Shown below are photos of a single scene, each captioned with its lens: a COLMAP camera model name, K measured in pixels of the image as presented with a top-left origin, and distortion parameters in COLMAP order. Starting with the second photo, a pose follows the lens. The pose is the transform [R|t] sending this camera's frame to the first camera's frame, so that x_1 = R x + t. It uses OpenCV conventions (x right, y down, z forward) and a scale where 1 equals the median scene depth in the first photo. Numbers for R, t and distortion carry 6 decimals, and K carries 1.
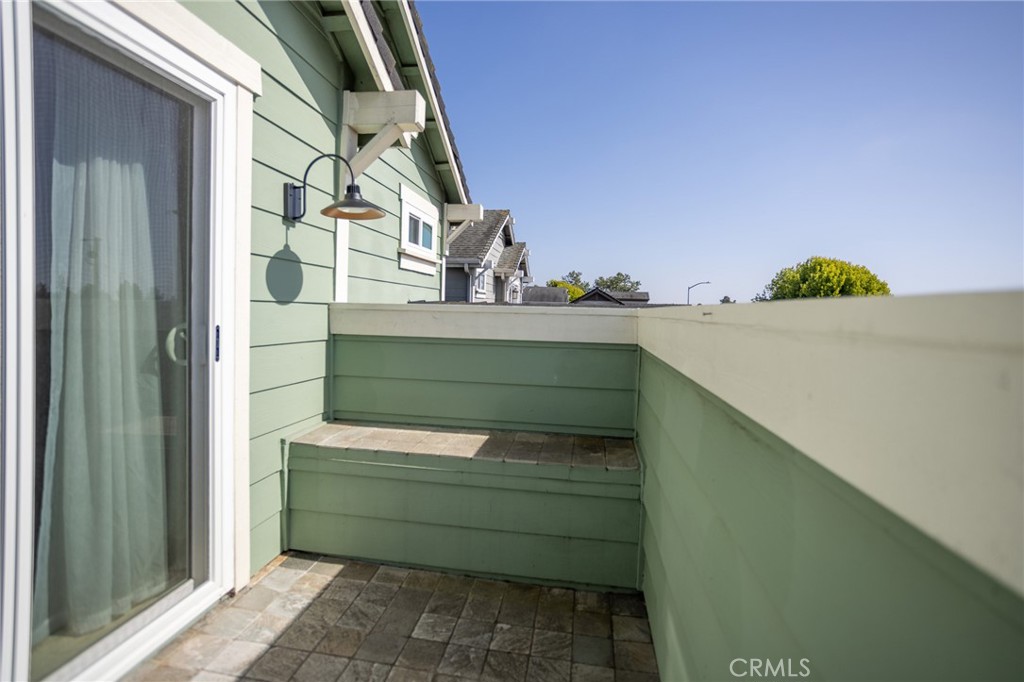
lens RADIAL K [[490.9, 0, 501.9], [0, 490.9, 315.8], [0, 0, 1]] dist [-0.042607, 0.027476]
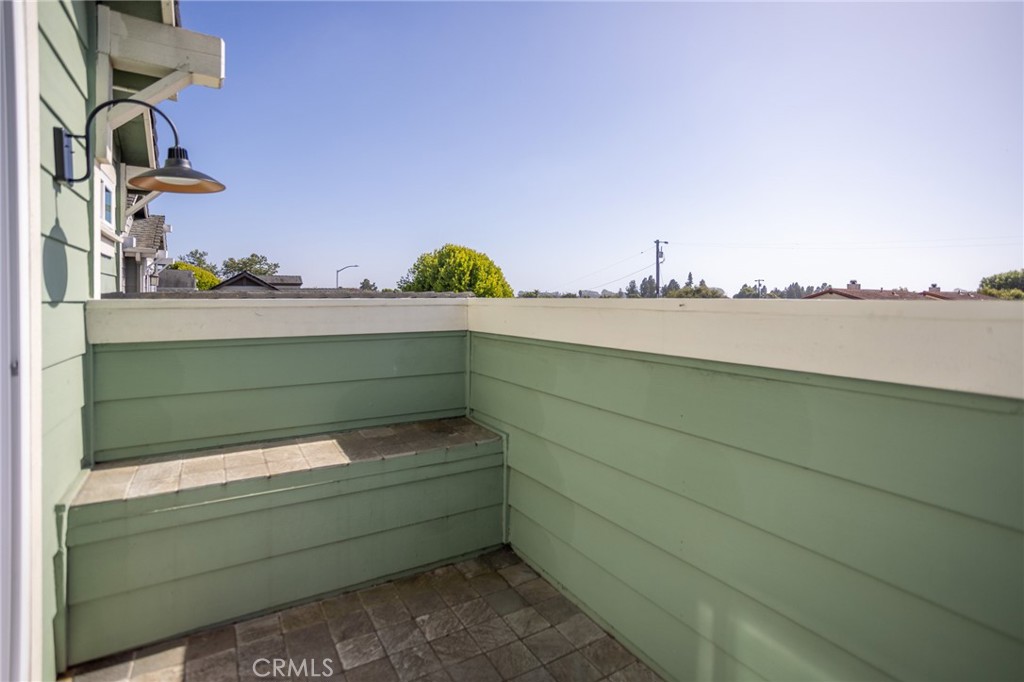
lens RADIAL K [[505.5, 0, 509.4], [0, 505.5, 295.5], [0, 0, 1]] dist [-0.044182, 0.029861]
pose [[0.770511, -0.024729, 0.636947, -0.421654], [0.030407, 0.999536, 0.002023, -0.021208], [-0.636701, 0.017809, 0.770905, 0.064265]]
